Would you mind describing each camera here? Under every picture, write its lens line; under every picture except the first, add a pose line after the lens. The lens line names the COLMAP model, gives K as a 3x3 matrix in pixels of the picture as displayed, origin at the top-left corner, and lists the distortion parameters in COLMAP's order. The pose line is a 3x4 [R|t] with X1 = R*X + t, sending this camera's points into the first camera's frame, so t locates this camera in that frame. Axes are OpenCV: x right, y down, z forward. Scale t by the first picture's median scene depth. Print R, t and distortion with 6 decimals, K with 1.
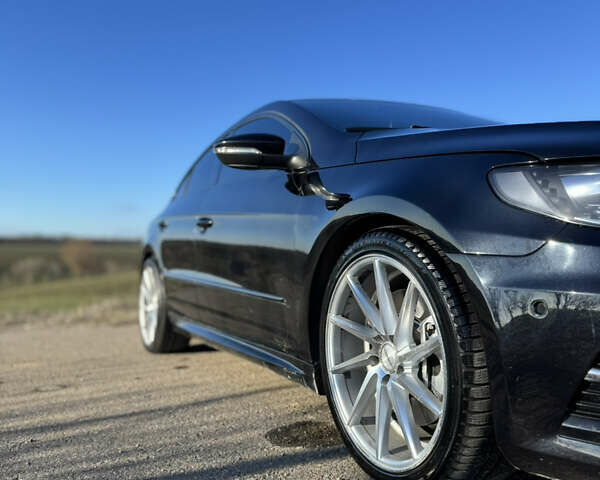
lens RADIAL K [[1447.7, 0, 300.8], [0, 1447.7, 239.9], [0, 0, 1]] dist [0.320409, 0.000000]
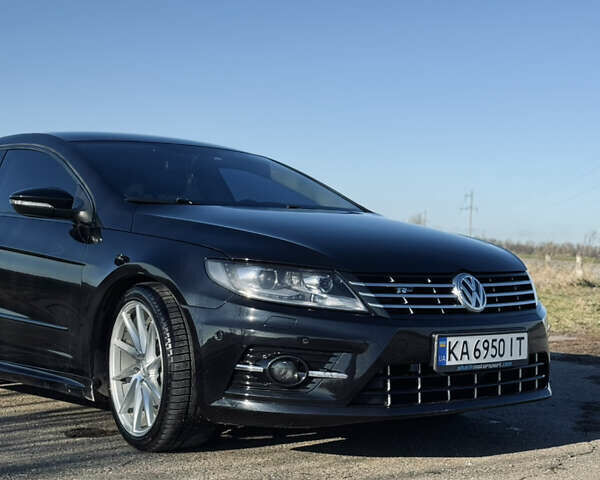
lens RADIAL K [[1447.7, 0, 302.0], [0, 1447.7, 241.7], [0, 0, 1]] dist [0.320409, 0.000000]
pose [[0.986235, 0.060146, 0.154026, -0.008644], [-0.055999, 0.997945, -0.031129, -0.005683], [-0.155581, 0.022075, 0.987576, -0.225522]]
